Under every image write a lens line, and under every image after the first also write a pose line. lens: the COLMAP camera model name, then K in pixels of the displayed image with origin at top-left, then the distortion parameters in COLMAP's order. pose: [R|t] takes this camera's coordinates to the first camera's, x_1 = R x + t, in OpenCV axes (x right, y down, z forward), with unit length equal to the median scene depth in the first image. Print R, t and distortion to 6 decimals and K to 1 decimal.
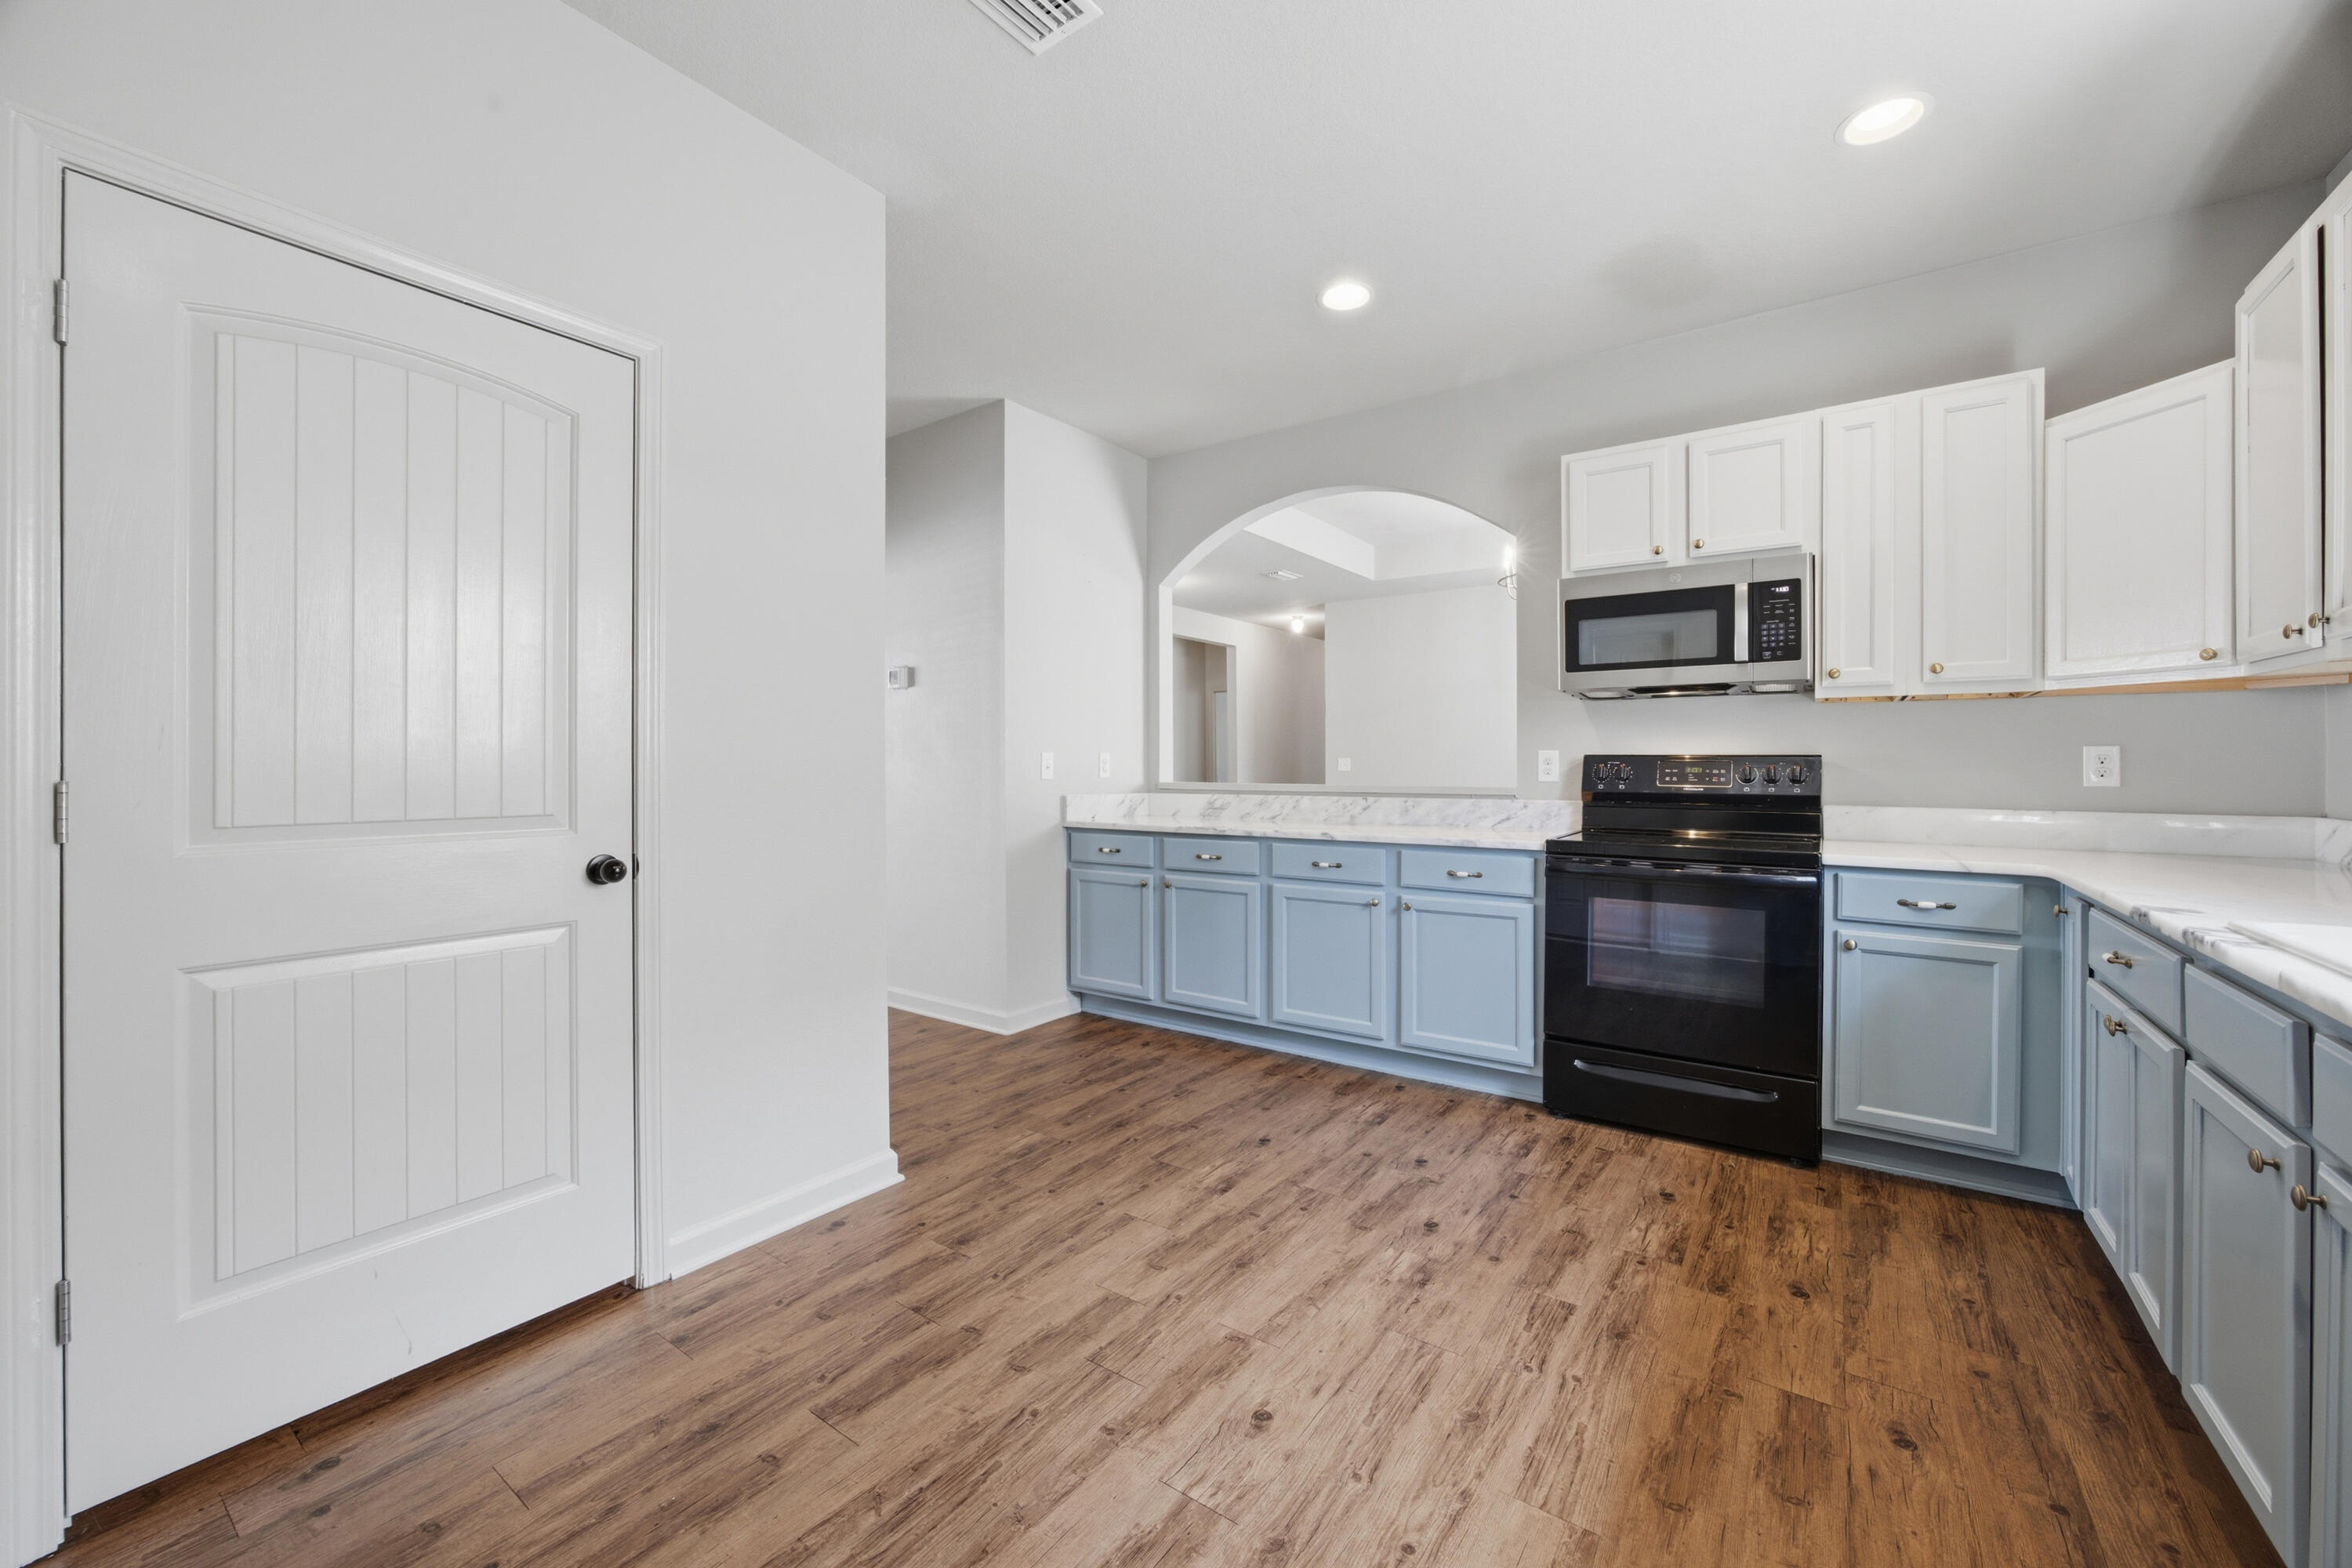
lens RADIAL K [[938.8, 0, 1172.2], [0, 938.8, 777.0], [0, 0, 1]] dist [-0.028476, 0.008828]
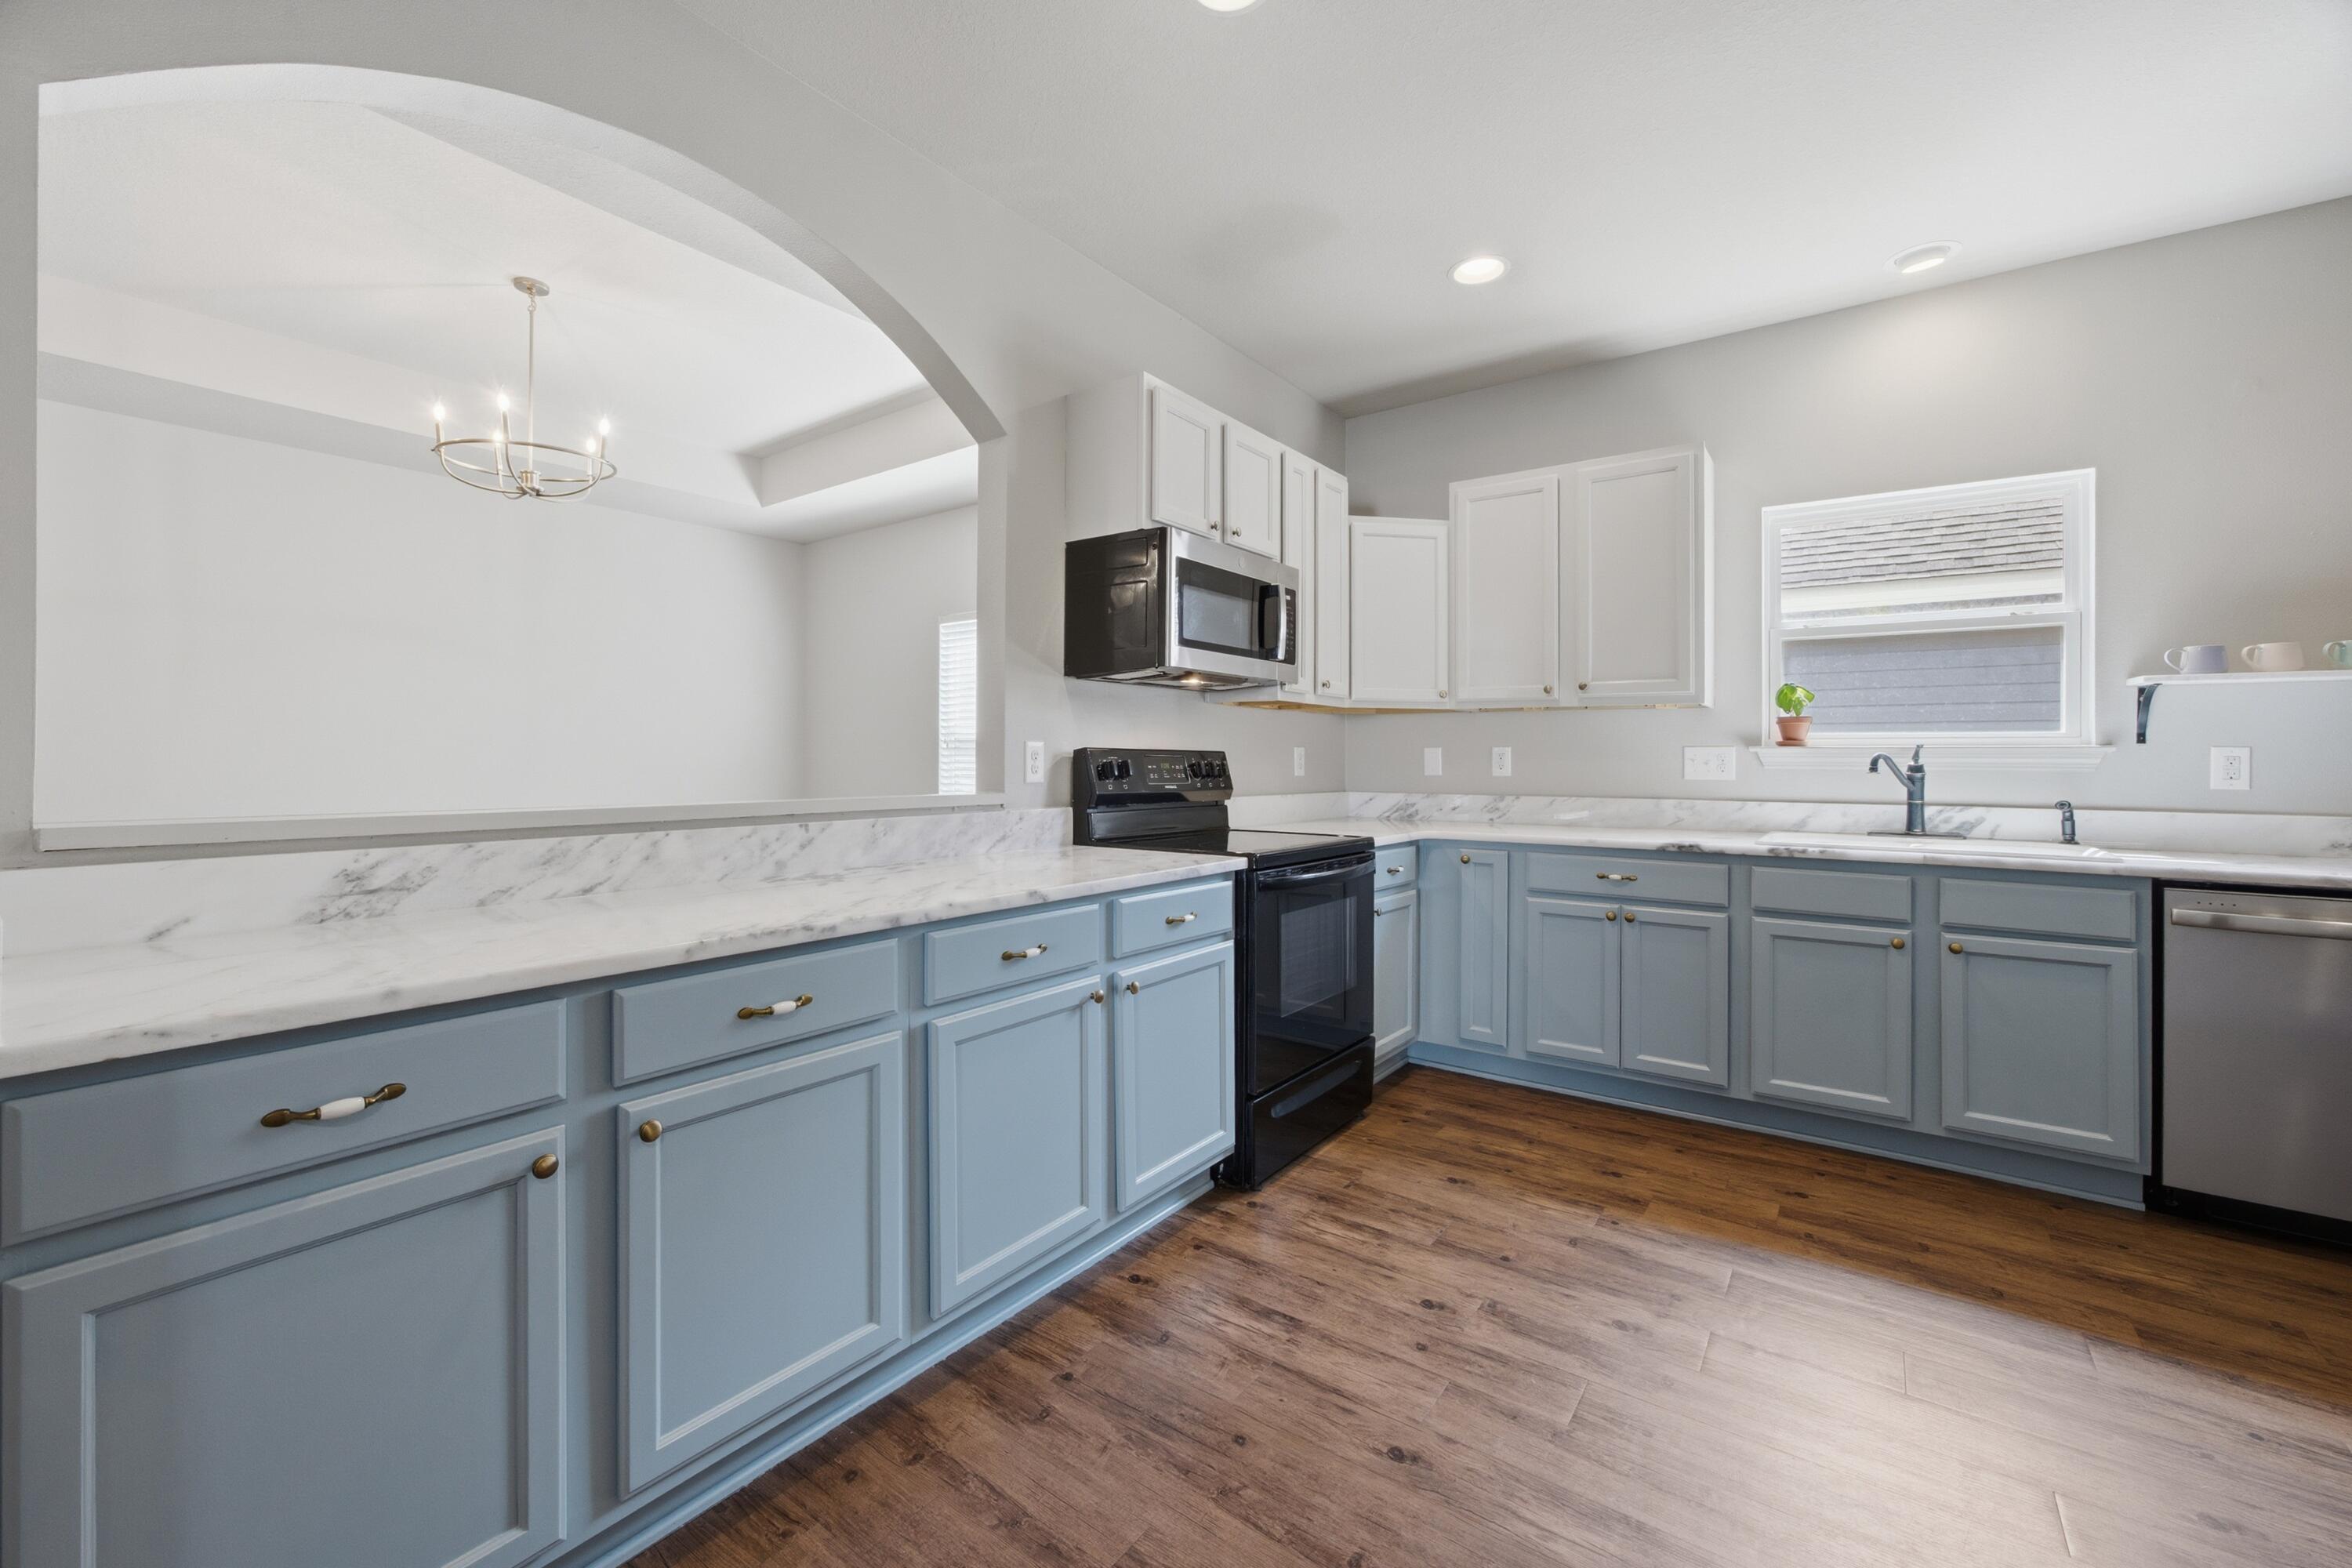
lens RADIAL K [[954.5, 0, 1176.7], [0, 954.5, 751.8], [0, 0, 1]] dist [-0.027205, 0.012433]
pose [[0.011292, 0.008350, 0.999901, -0.487674], [0.011281, 0.999900, -0.008478, -0.016862], [-0.999873, 0.011375, 0.011197, 1.202523]]
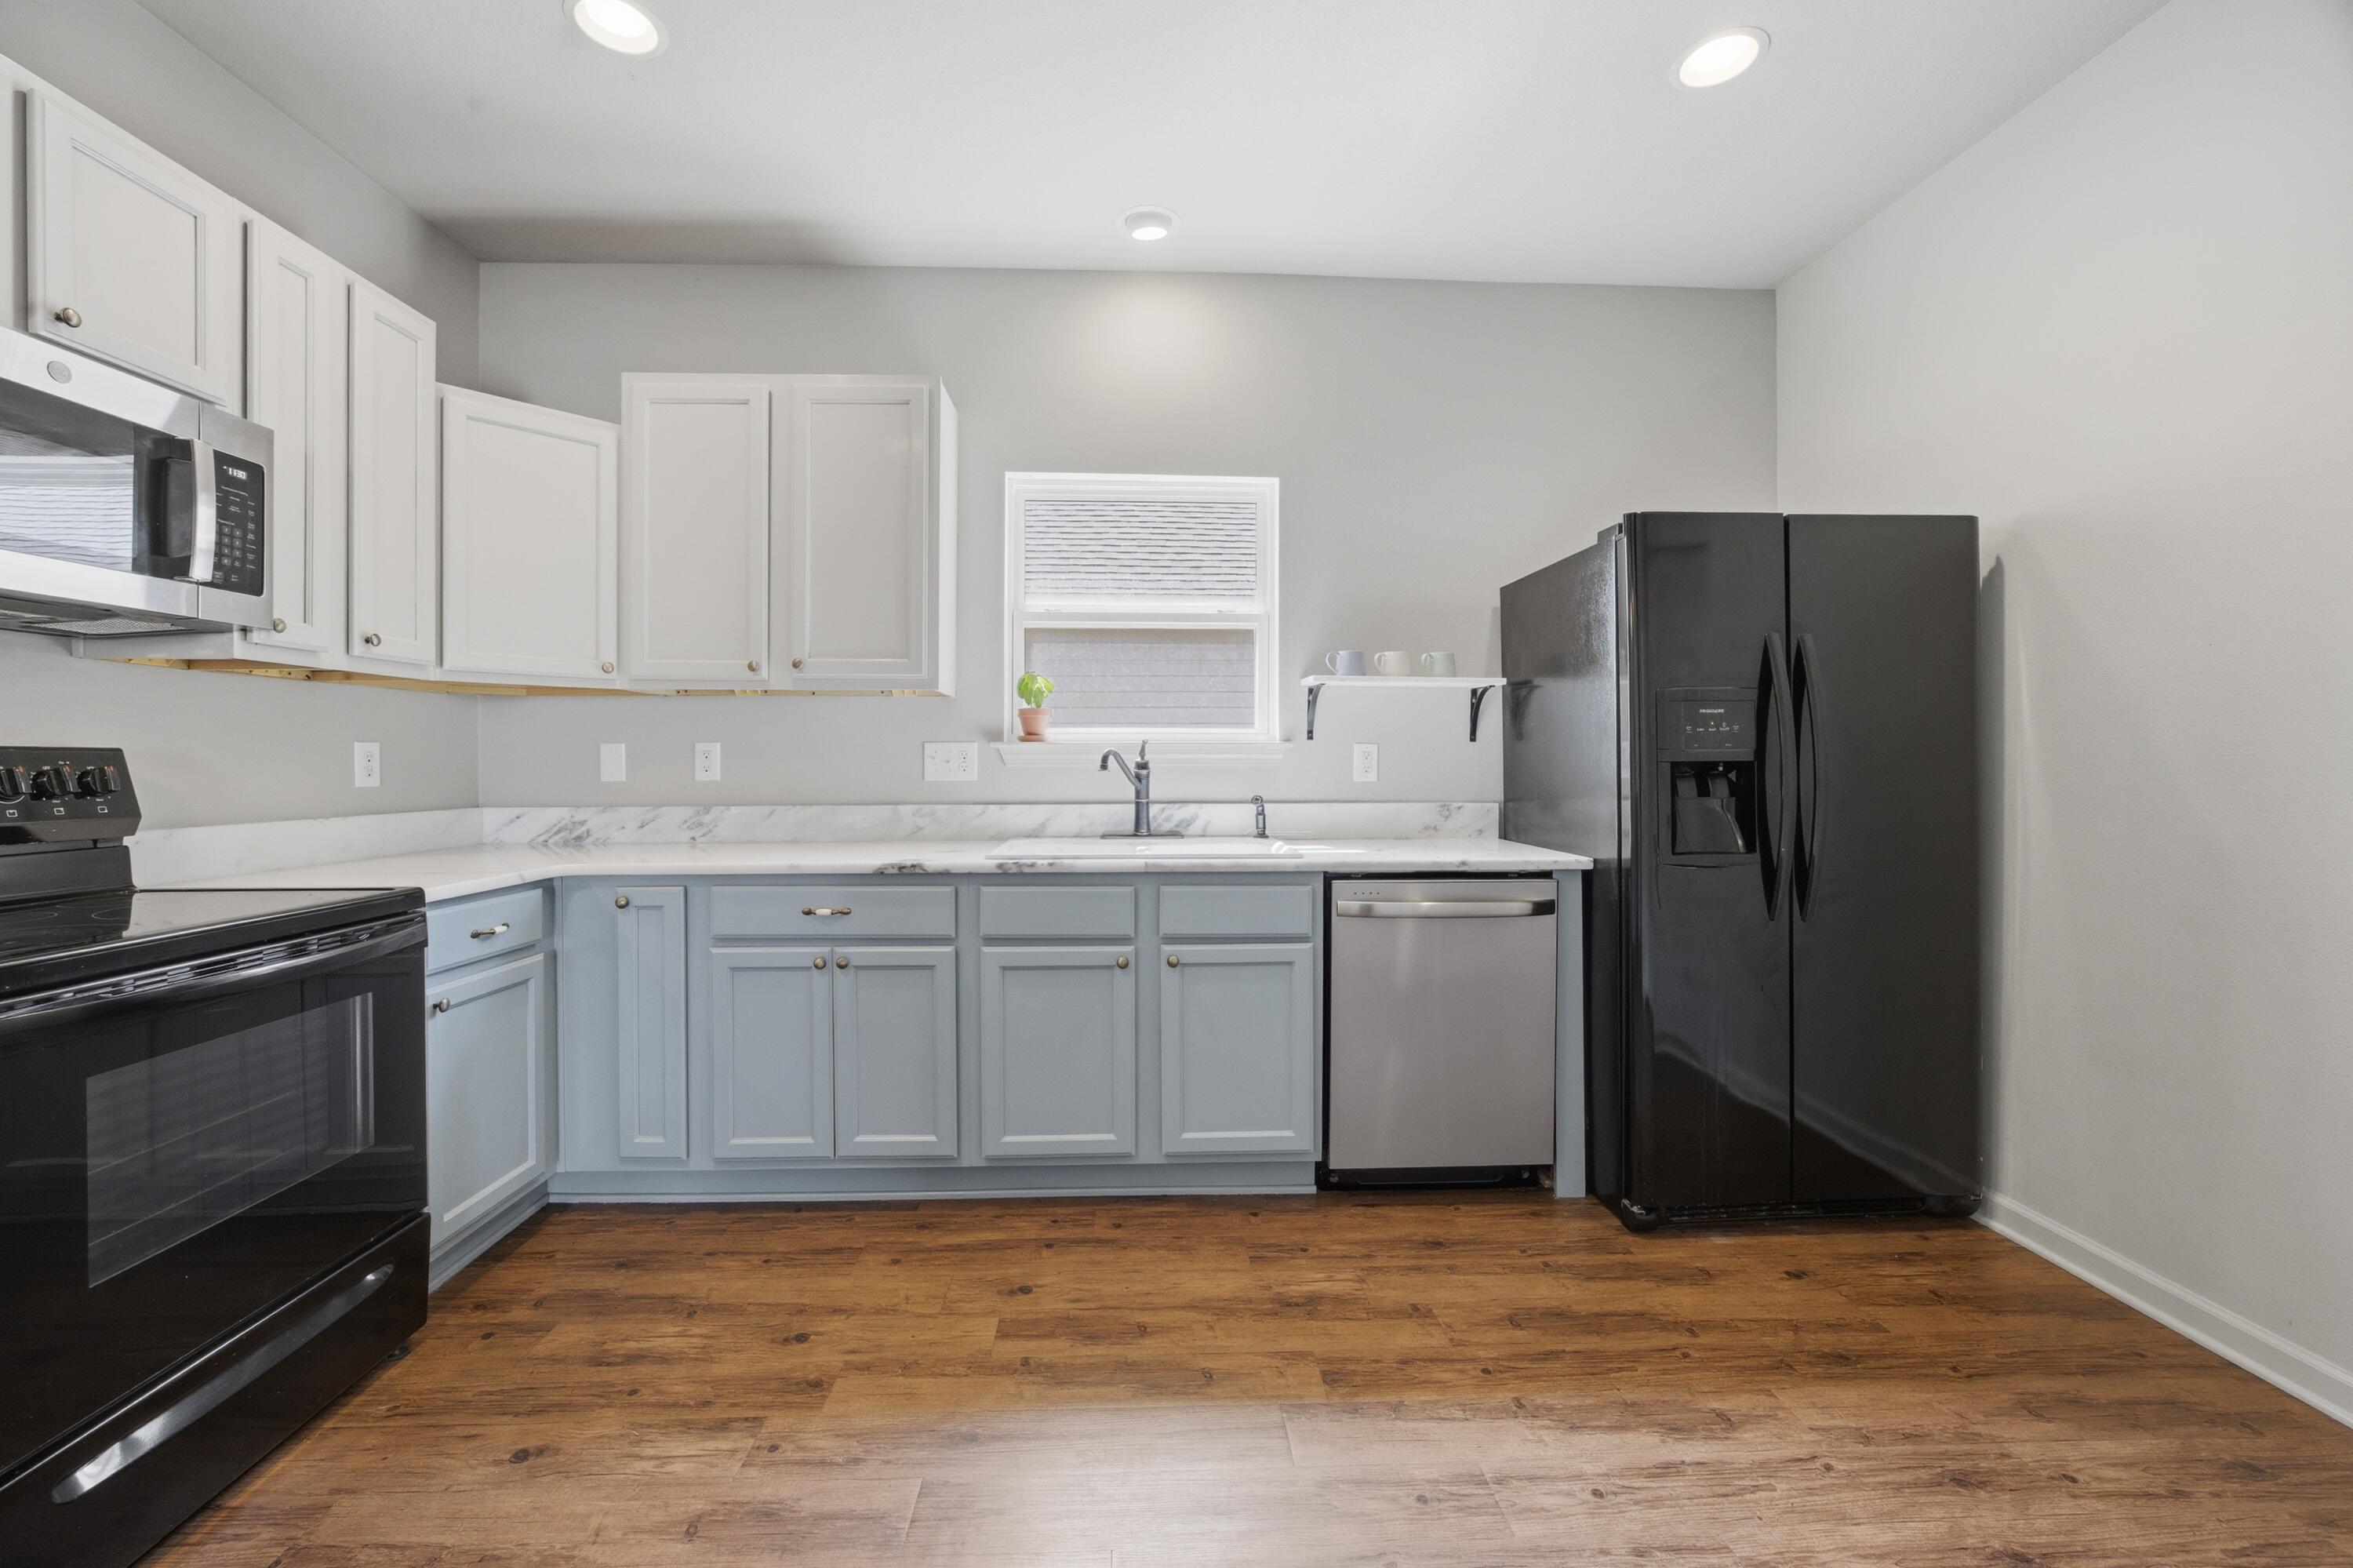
lens RADIAL K [[939.2, 0, 1172.7], [0, 939.2, 777.0], [0, 0, 1]] dist [-0.028476, 0.008828]
pose [[-0.617783, -0.014239, 0.786220, -0.200743], [0.015298, 0.999429, 0.030121, -0.014893], [-0.786200, 0.030636, -0.617213, 0.954986]]
